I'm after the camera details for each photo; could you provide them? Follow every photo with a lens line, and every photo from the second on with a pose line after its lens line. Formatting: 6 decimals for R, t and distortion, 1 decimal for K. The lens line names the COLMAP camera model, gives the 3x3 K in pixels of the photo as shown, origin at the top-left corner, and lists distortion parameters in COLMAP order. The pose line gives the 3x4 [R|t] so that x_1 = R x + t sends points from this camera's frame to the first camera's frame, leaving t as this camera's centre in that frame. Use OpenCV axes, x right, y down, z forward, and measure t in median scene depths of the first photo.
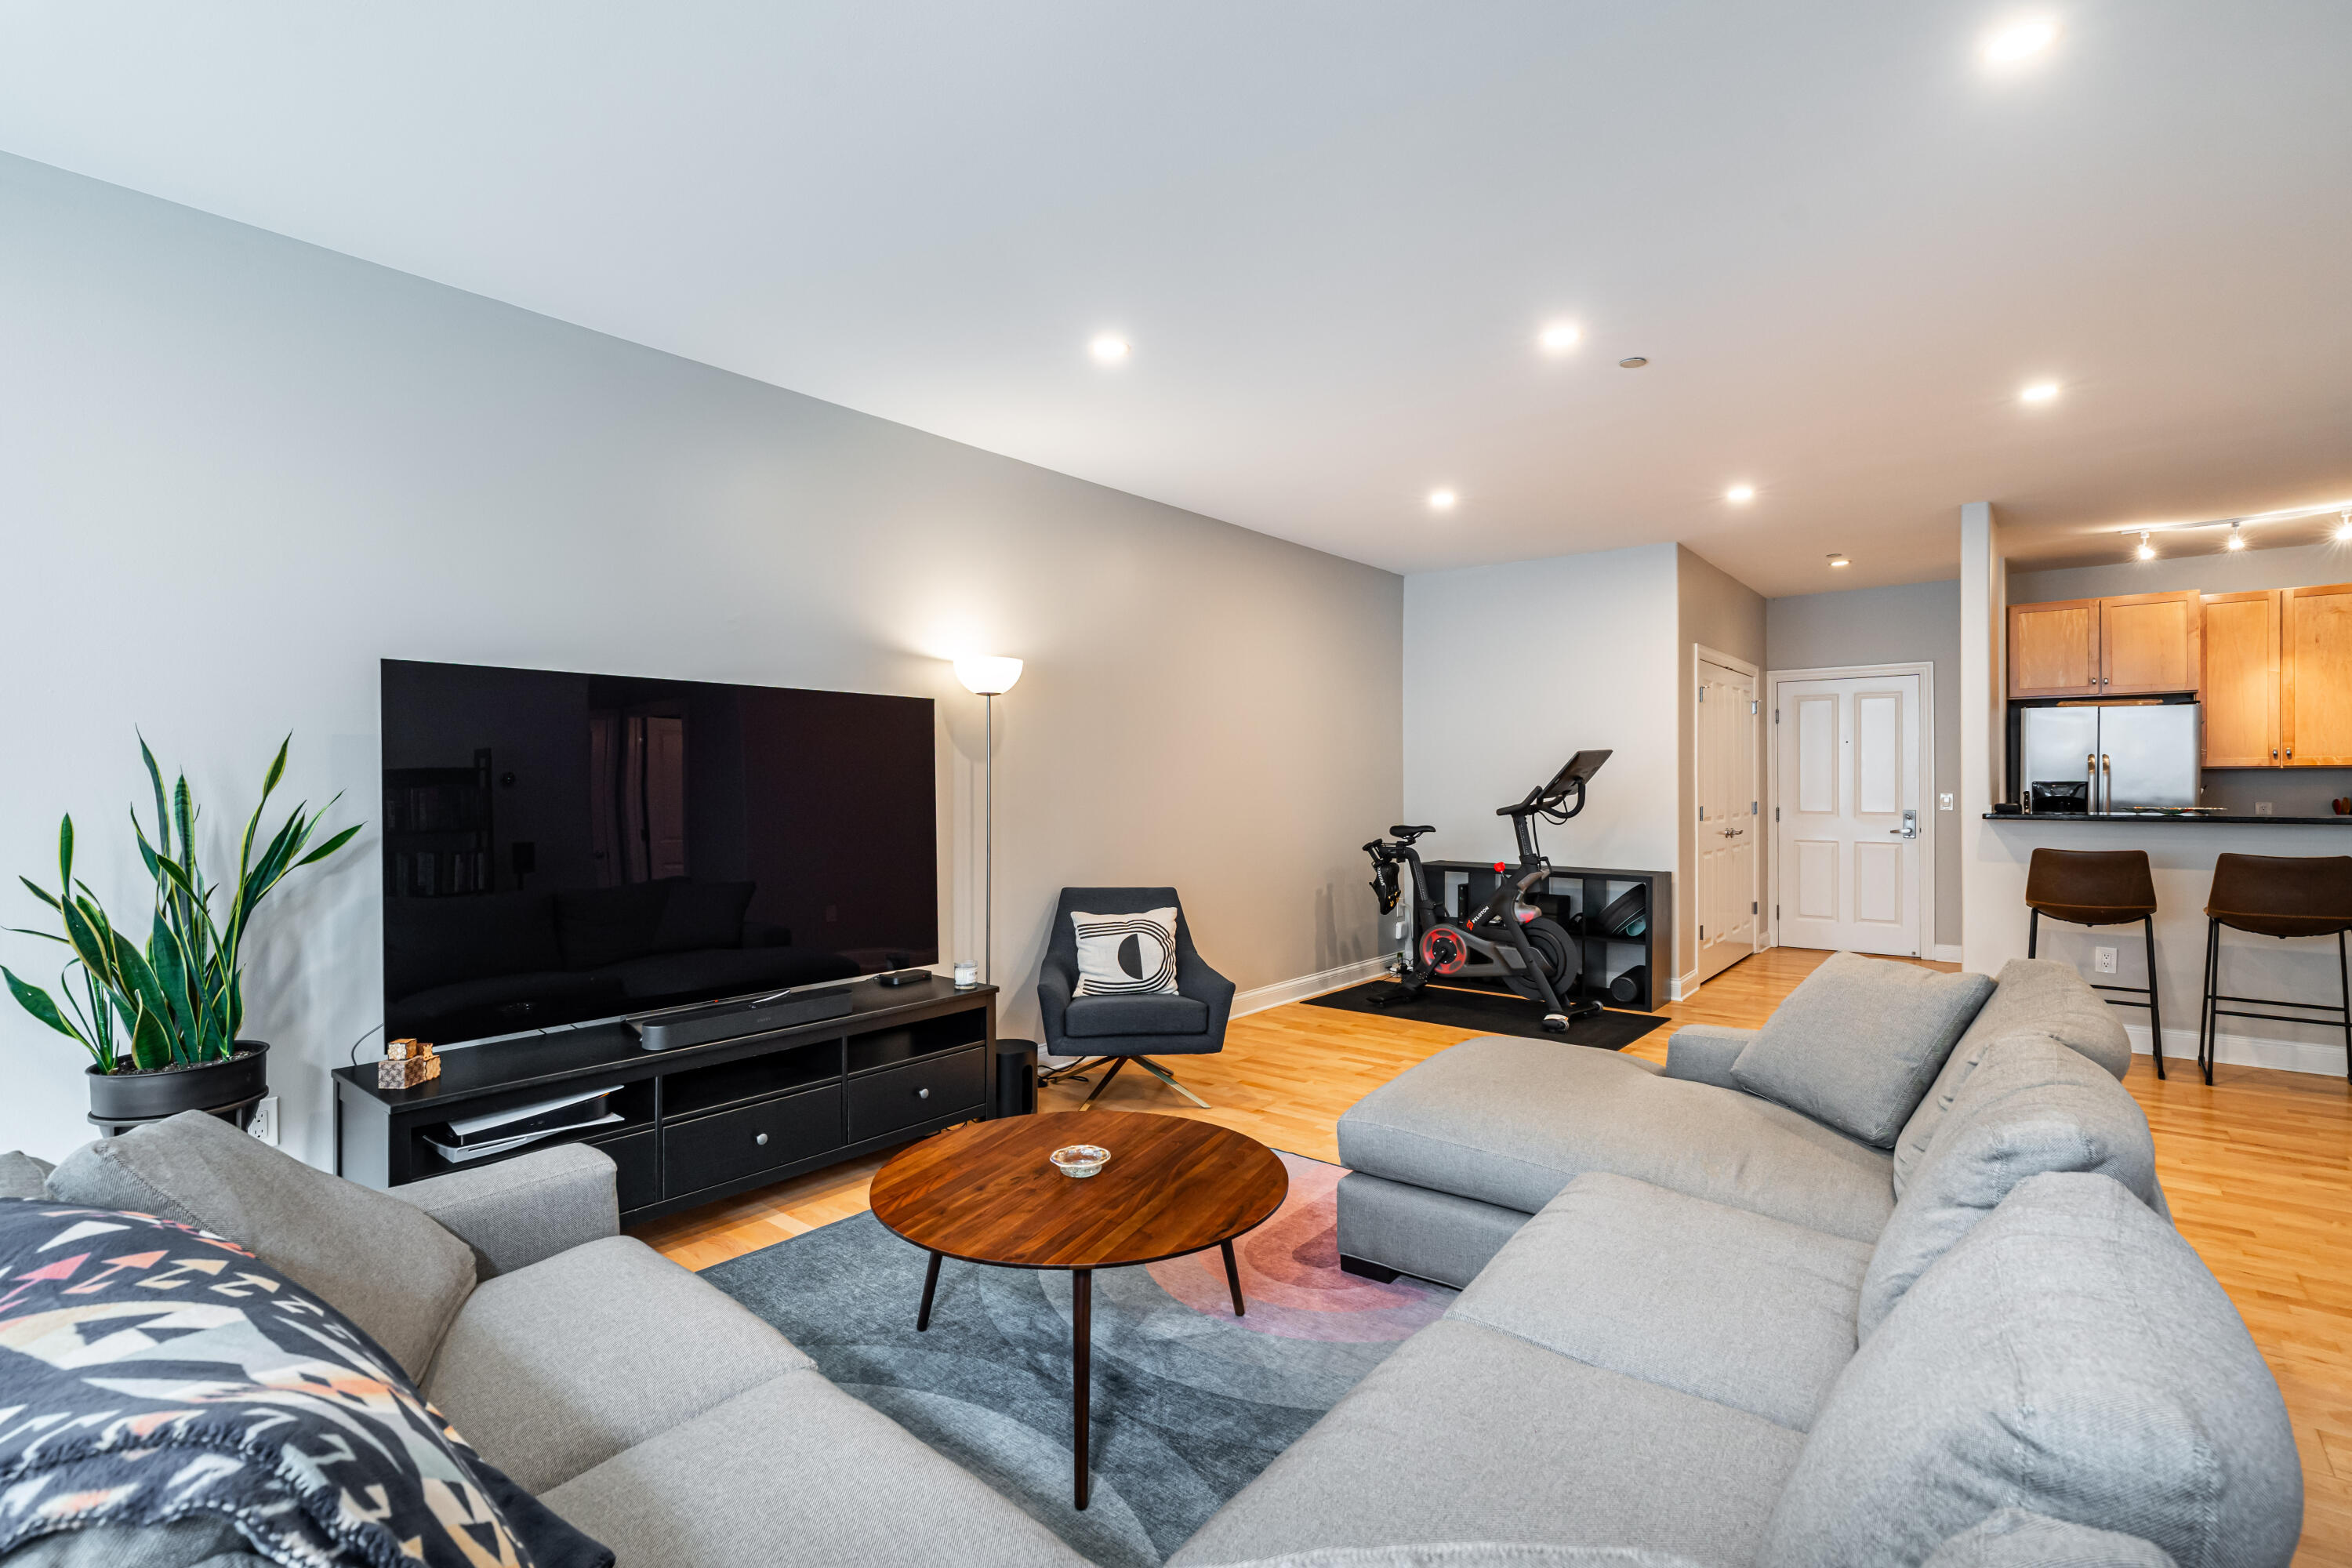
lens RADIAL K [[1099.7, 0, 1194.7], [0, 1099.7, 775.5], [0, 0, 1]] dist [-0.003602, 0.002020]
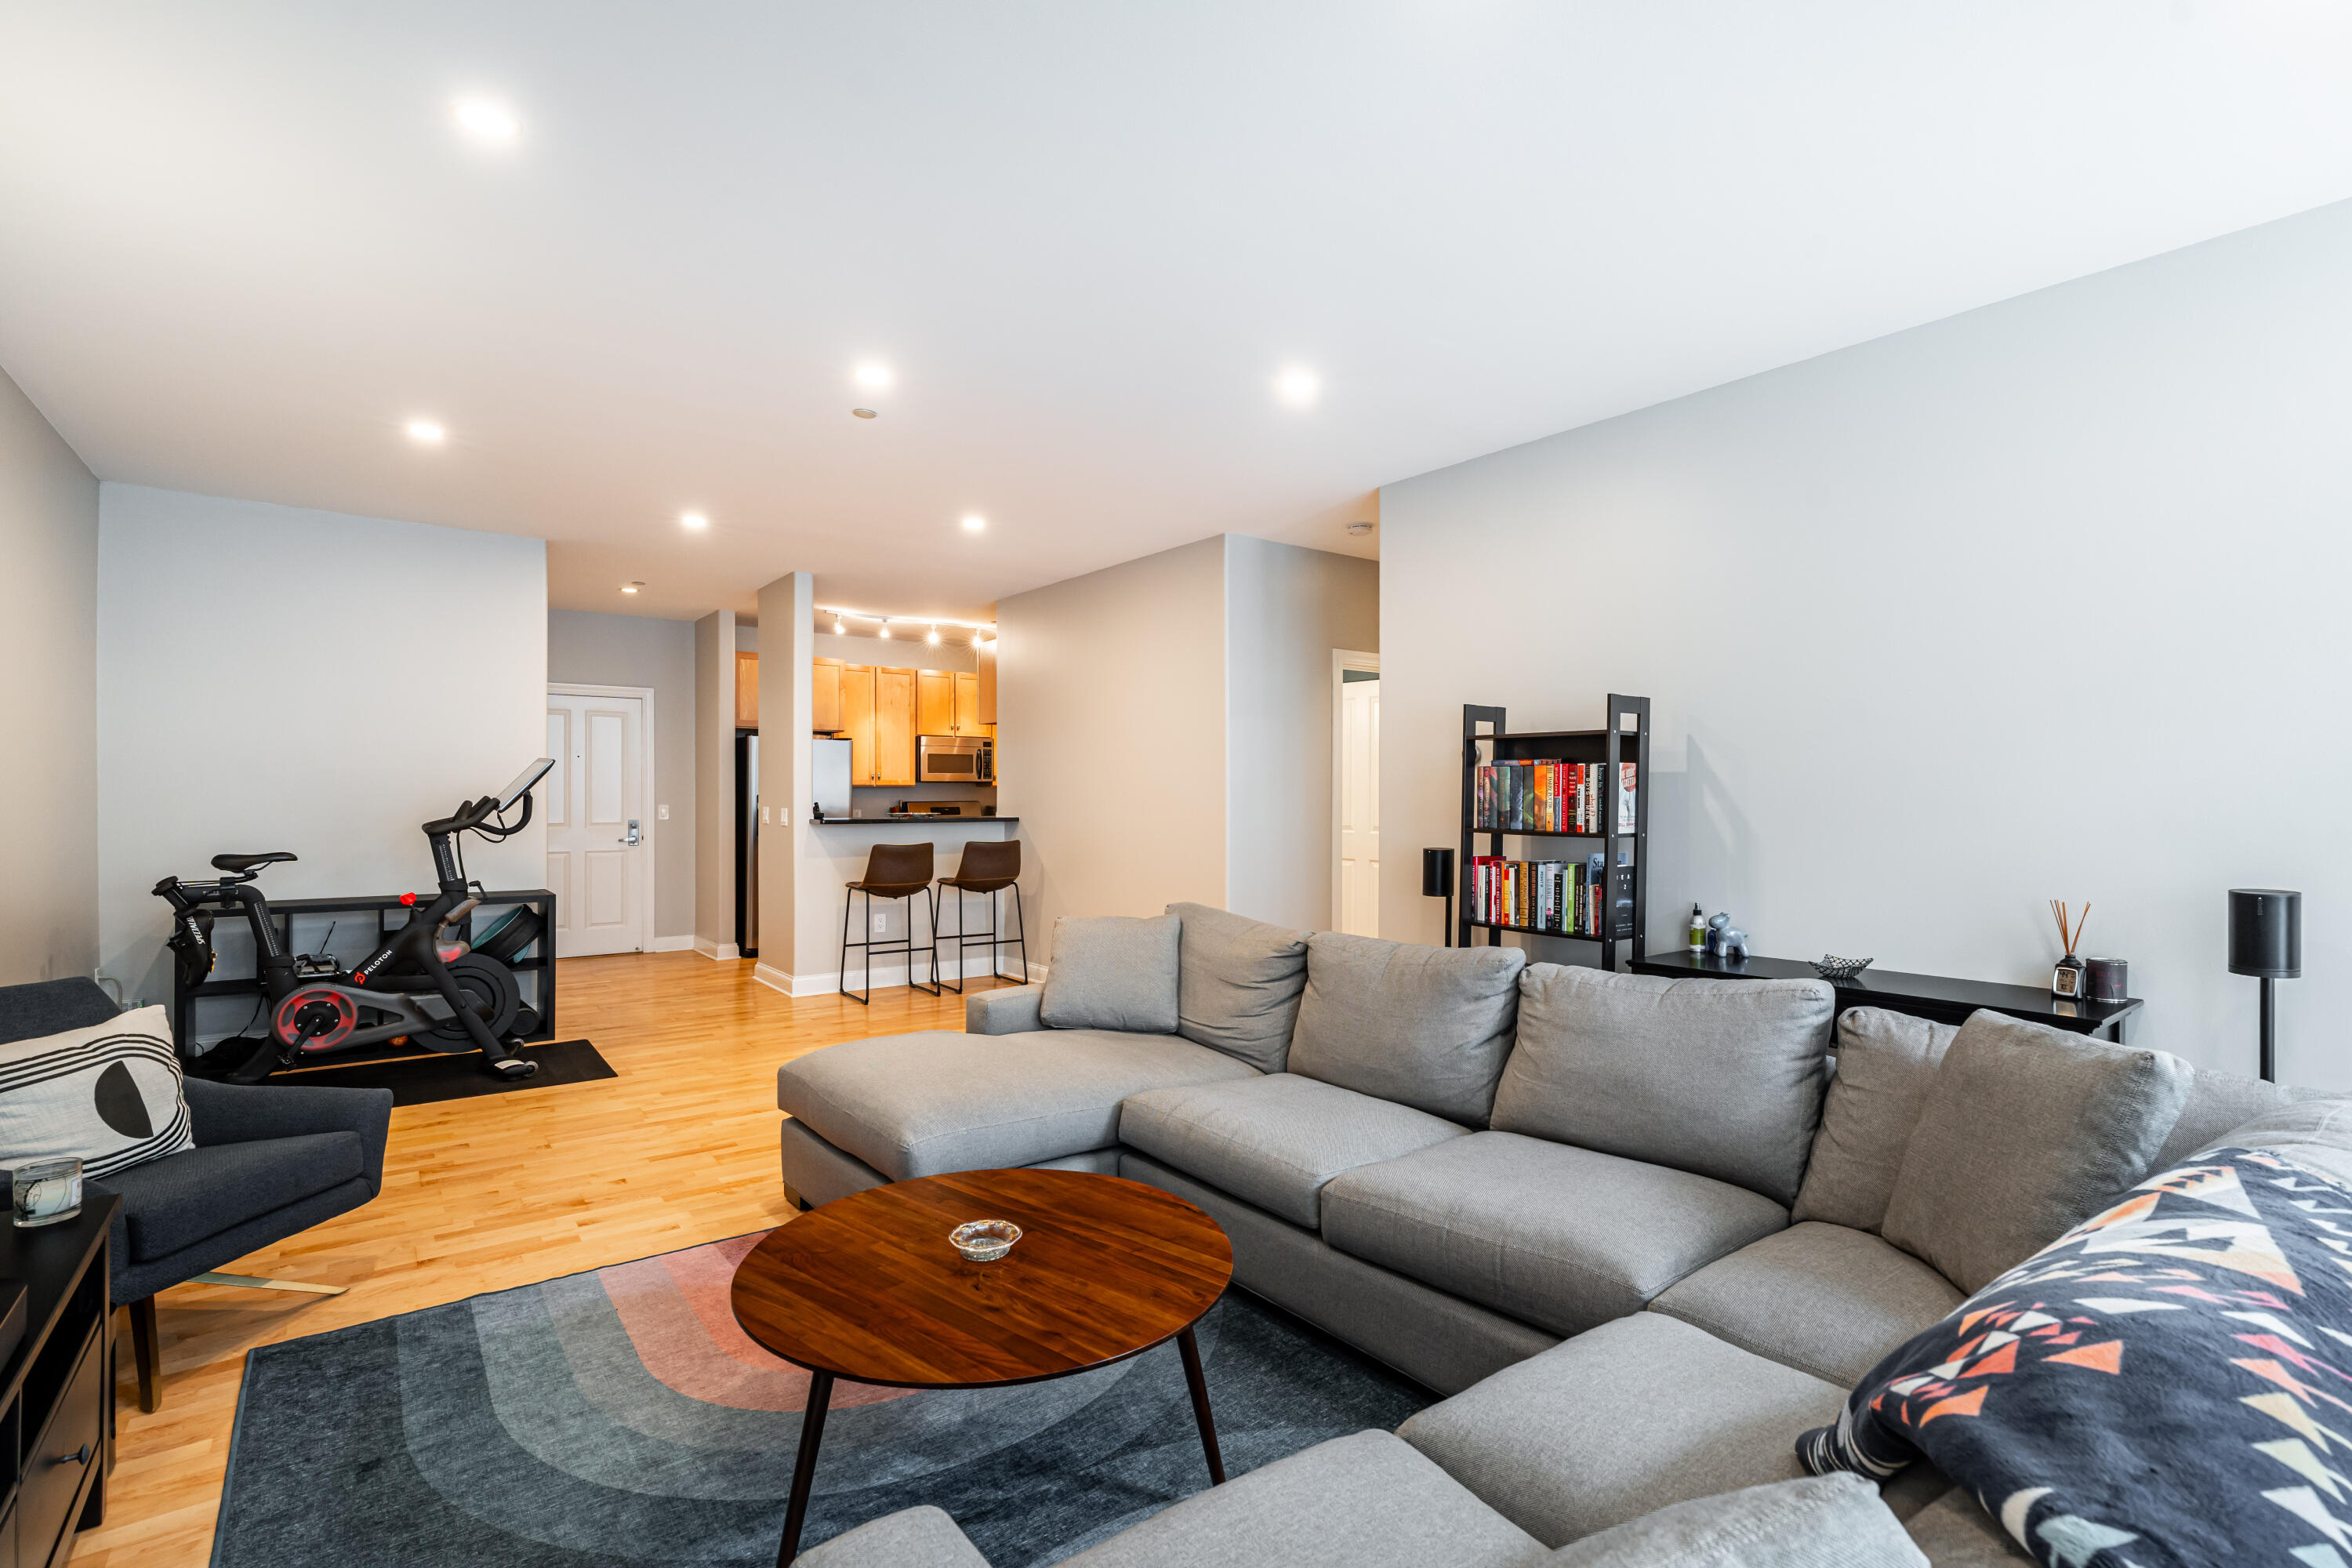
lens RADIAL K [[1071.1, 0, 1188.0], [0, 1071.1, 778.0], [0, 0, 1]] dist [-0.002387, 0.000770]
pose [[0.238268, 0.018565, 0.971022, -0.330365], [-0.009012, 0.999816, -0.016904, 0.002819], [-0.971158, -0.004724, 0.238391, 0.247028]]
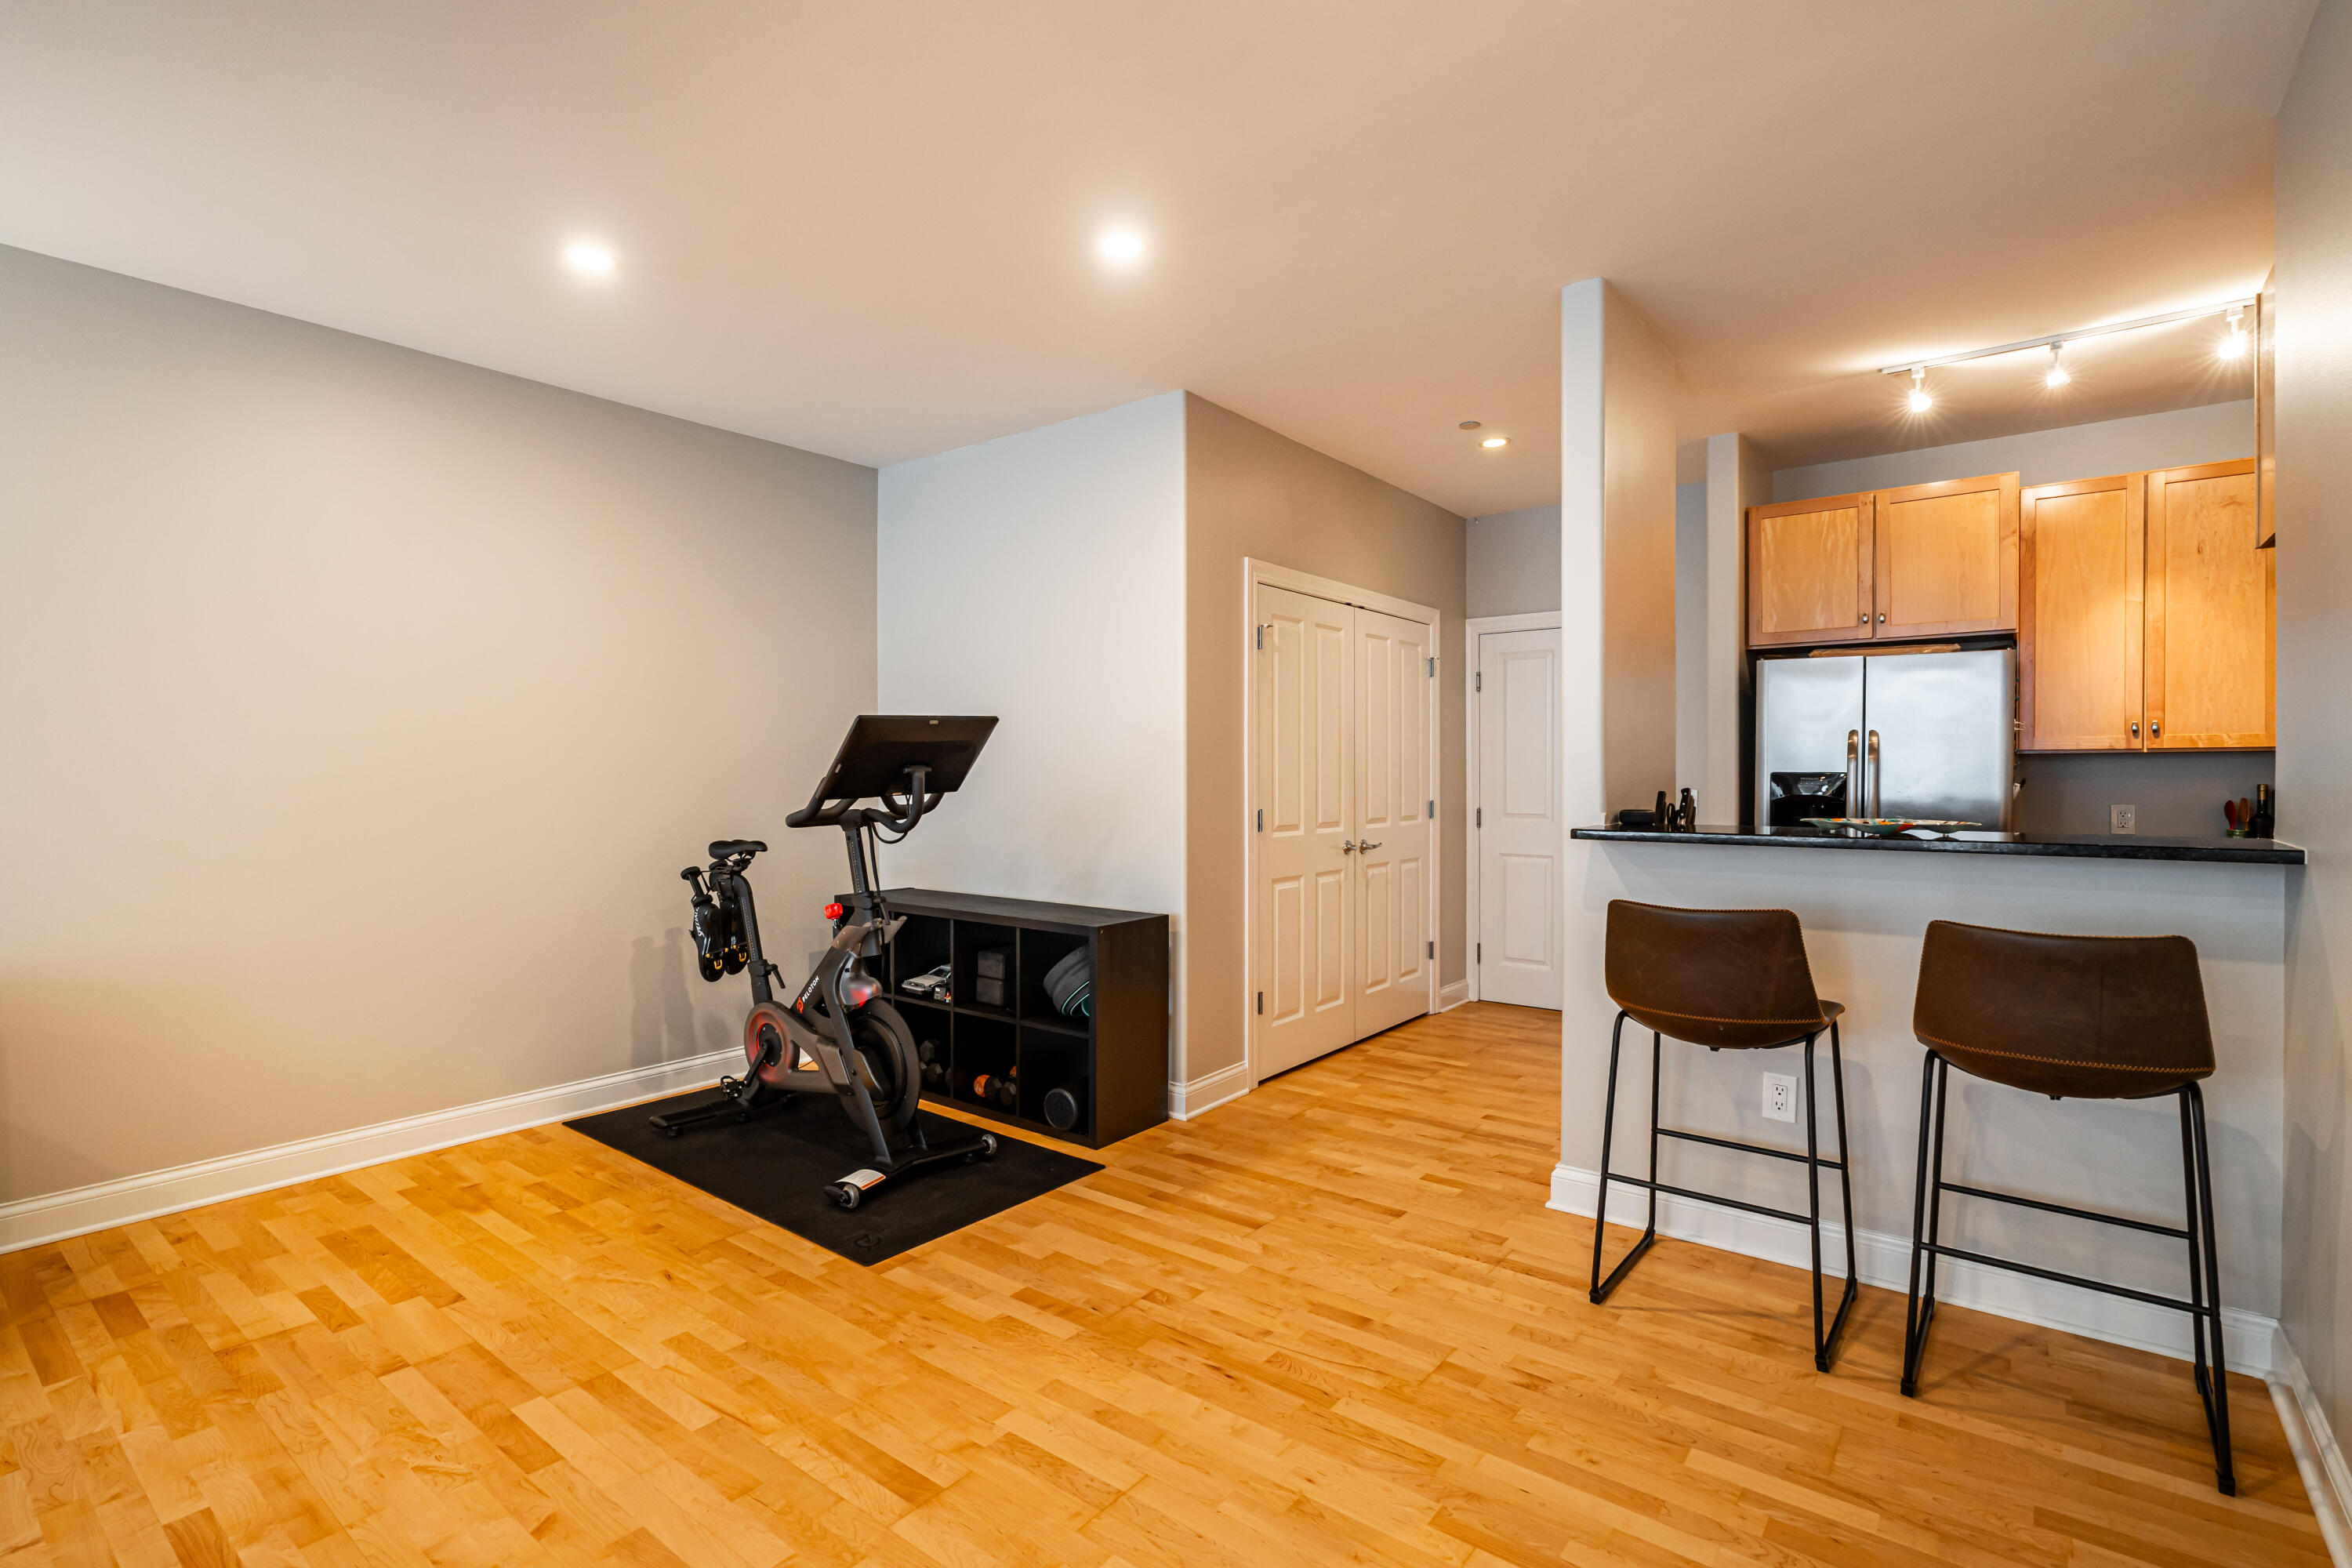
lens RADIAL K [[1071.1, 0, 1188.0], [0, 1071.1, 778.0], [0, 0, 1]] dist [-0.002387, 0.000770]
pose [[0.999997, 0.001932, 0.001779, 0.444161], [-0.001947, 0.999960, 0.008769, 0.004033], [-0.001762, -0.008773, 0.999960, 0.388921]]
